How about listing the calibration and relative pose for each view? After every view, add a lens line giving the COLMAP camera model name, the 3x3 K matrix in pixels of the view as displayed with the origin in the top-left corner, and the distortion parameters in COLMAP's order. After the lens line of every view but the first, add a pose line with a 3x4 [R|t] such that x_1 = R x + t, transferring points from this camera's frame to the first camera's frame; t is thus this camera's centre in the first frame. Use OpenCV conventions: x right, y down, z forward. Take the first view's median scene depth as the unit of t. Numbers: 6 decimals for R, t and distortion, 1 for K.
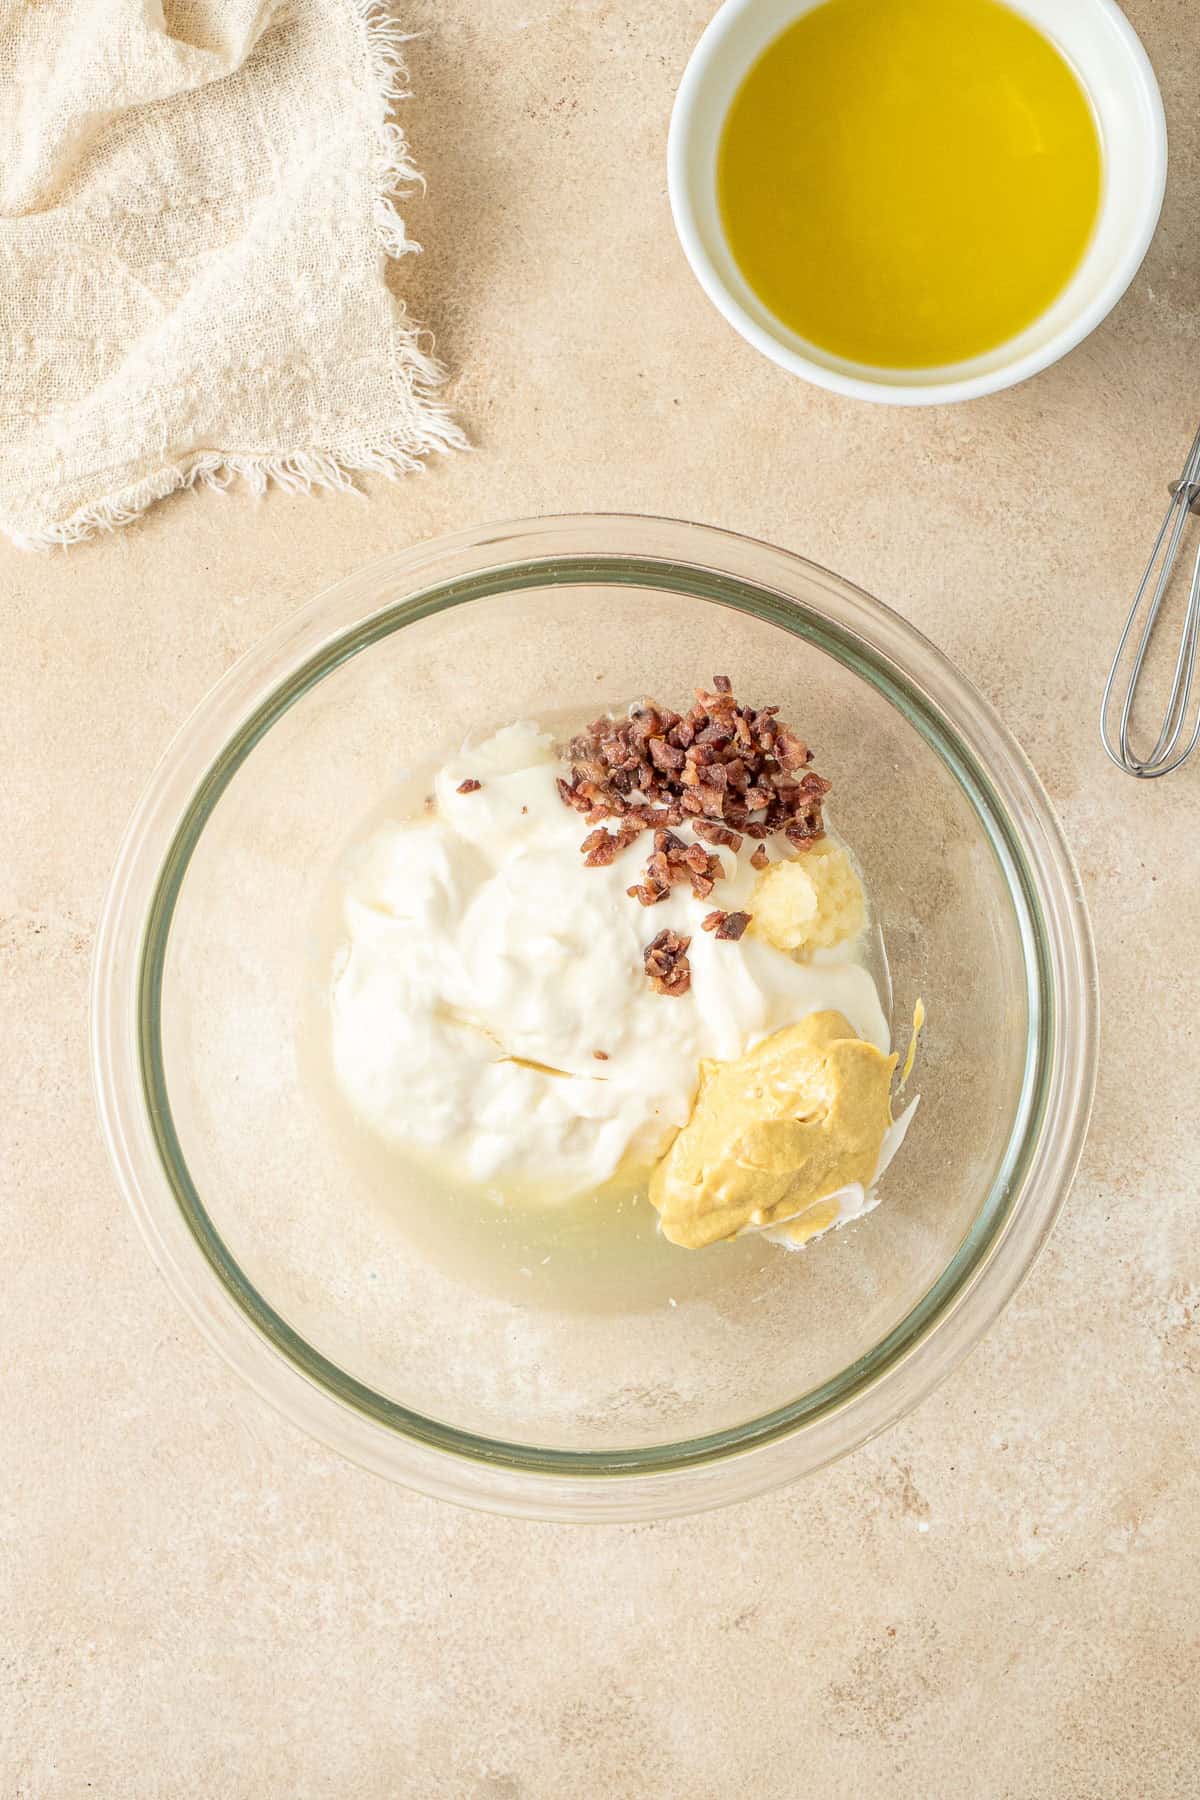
lens RADIAL K [[3883.8, 0, 592.4], [0, 3883.8, 869.9], [0, 0, 1]] dist [0.400125, 0.000000]
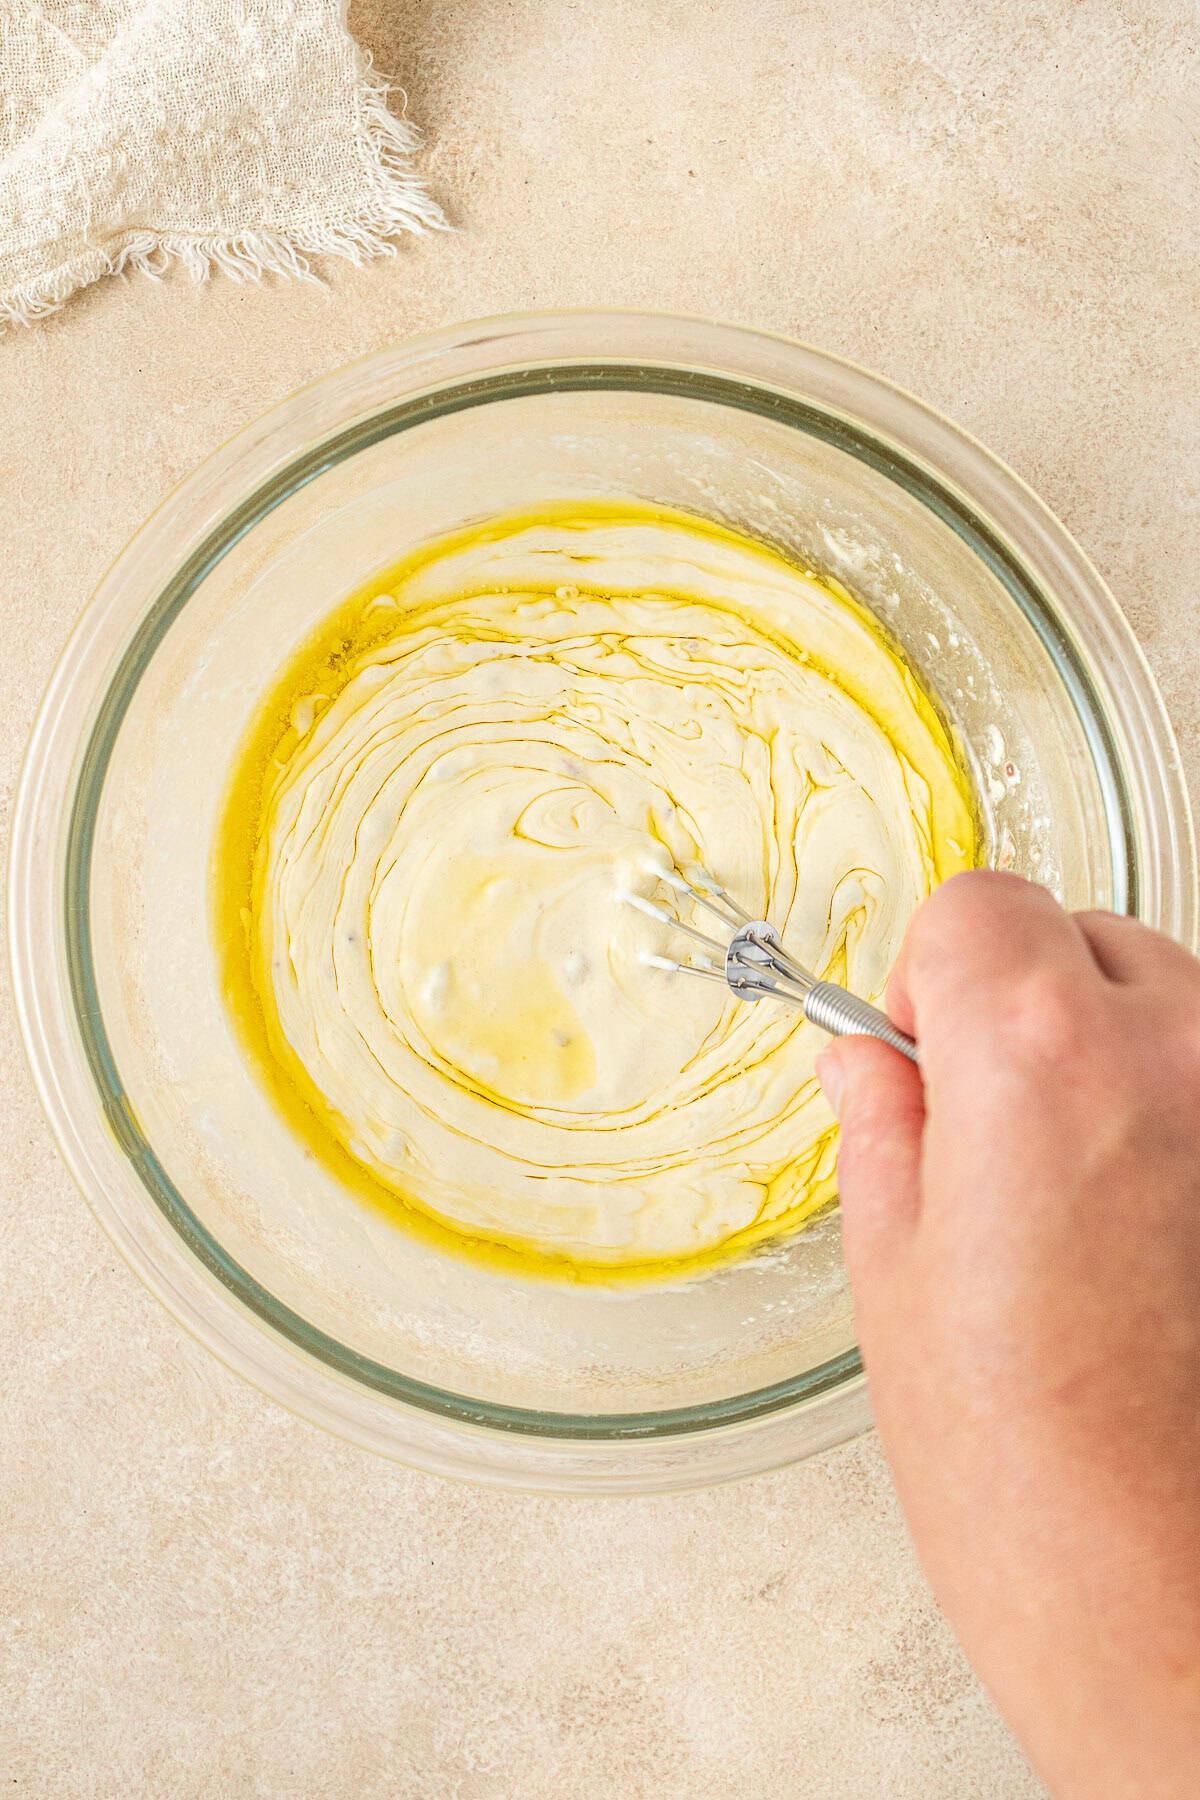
lens RADIAL K [[3883.8, 0, 593.3], [0, 3883.8, 896.2], [0, 0, 1]] dist [0.400125, 0.000000]
pose [[0.999993, -0.002196, 0.002933, -0.002754], [0.002092, 0.999385, 0.034992, 0.007396], [-0.003008, -0.034985, 0.999383, 0.139738]]
